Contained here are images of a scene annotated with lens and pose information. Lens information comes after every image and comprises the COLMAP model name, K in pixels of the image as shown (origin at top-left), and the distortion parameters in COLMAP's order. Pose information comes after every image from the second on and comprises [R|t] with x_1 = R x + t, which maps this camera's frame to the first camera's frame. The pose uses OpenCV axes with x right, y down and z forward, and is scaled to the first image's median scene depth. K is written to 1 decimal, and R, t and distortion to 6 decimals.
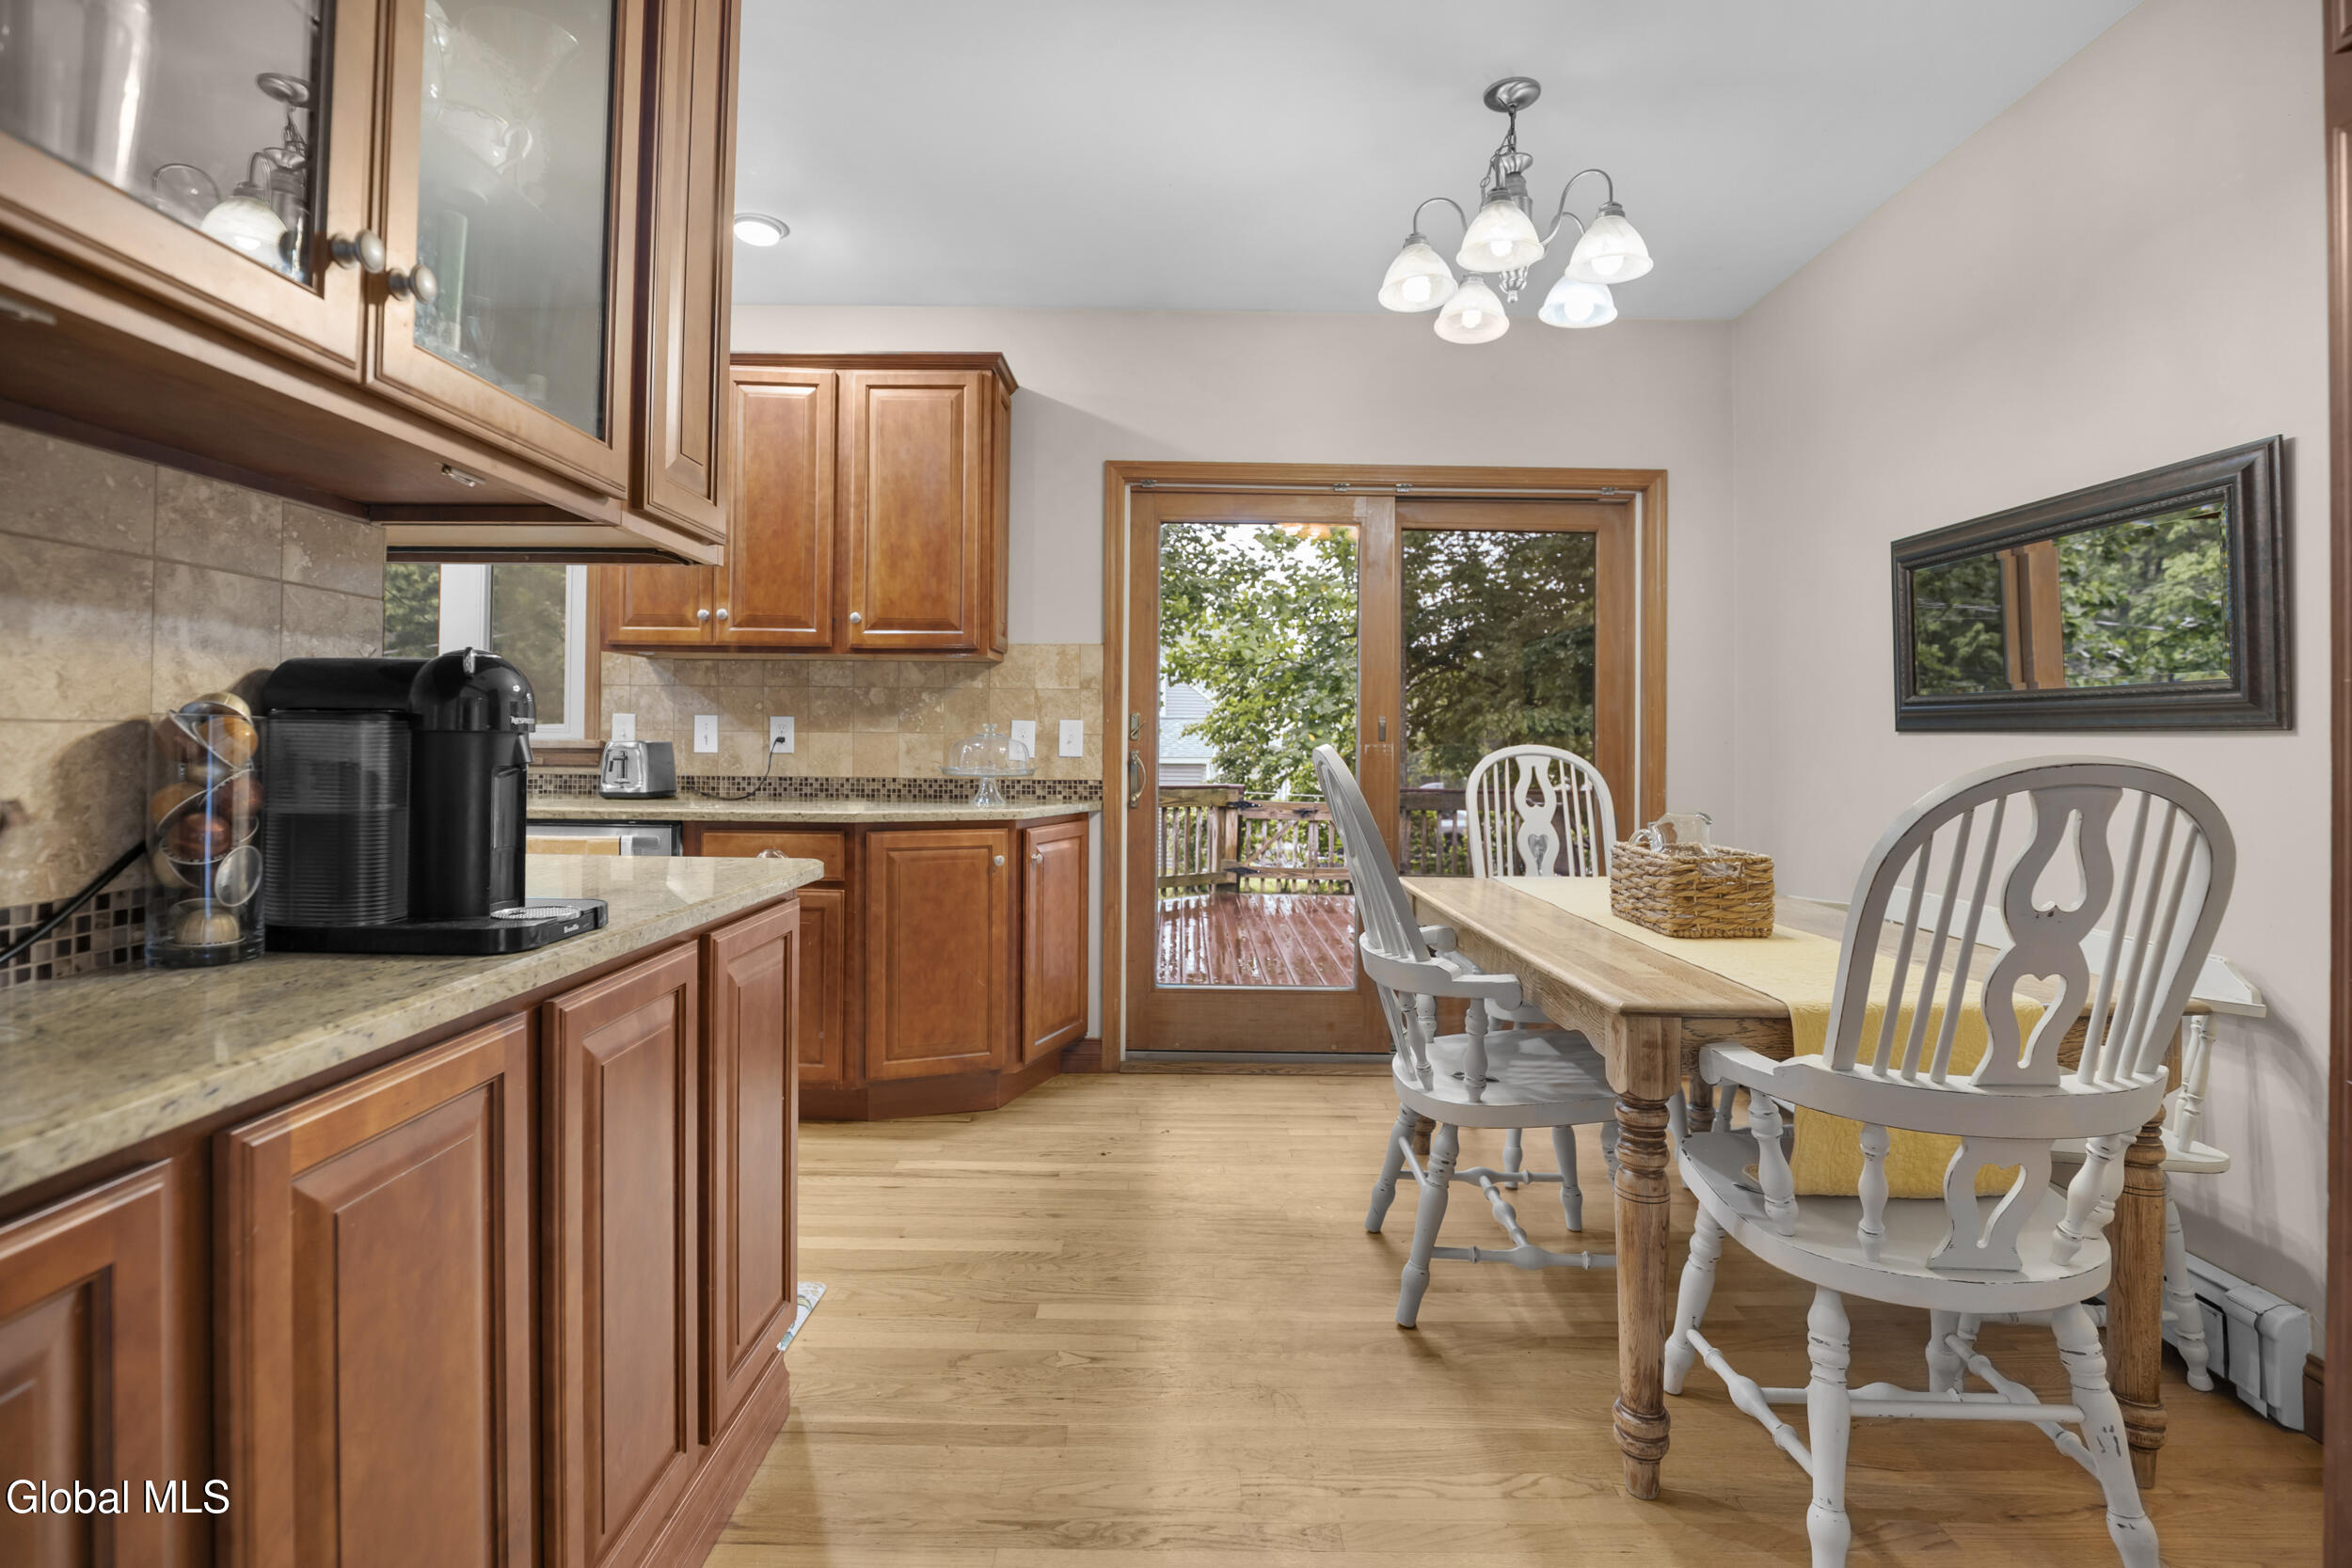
lens RADIAL K [[1091.2, 0, 1166.1], [0, 1091.2, 762.6], [0, 0, 1]] dist [-0.043253, 0.008877]
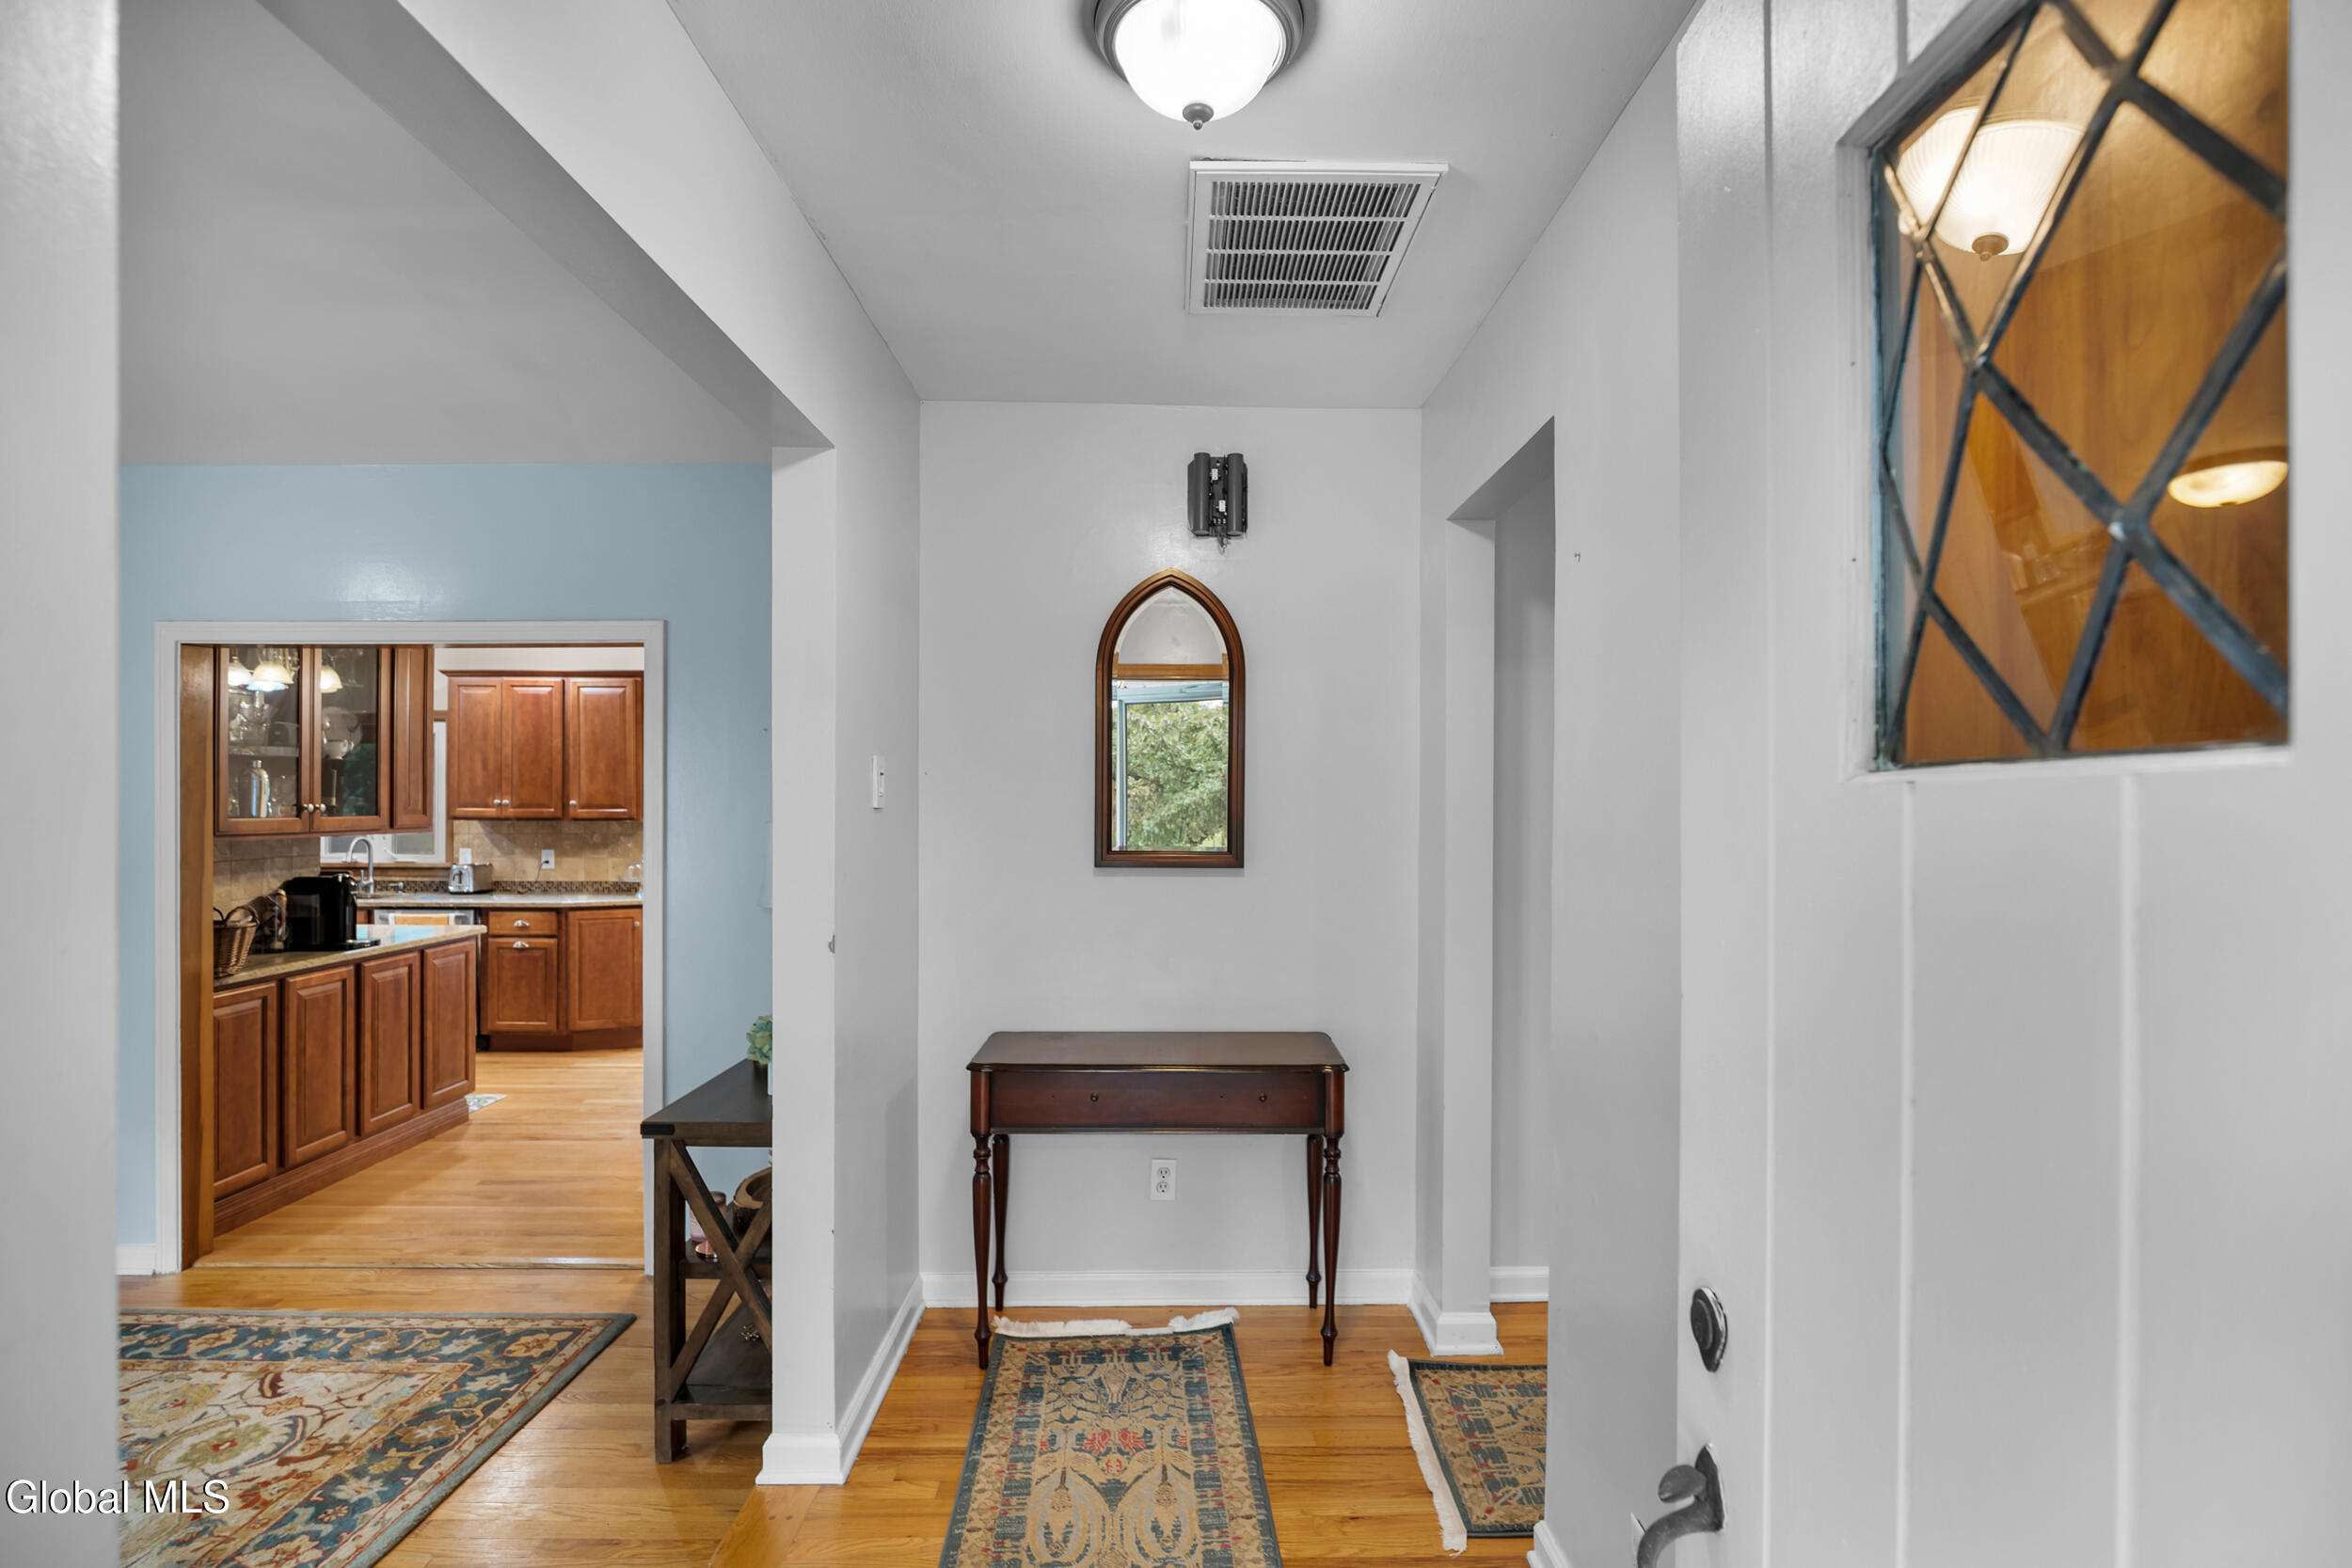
lens RADIAL K [[1121.6, 0, 1218.6], [0, 1121.6, 796.3], [0, 0, 1]] dist [-0.034254, 0.000050]
pose [[0.999614, -0.013365, 0.024343, 0.905762], [0.013758, 0.999777, -0.016020, -0.103489], [-0.024123, 0.016349, 0.999575, -1.135562]]
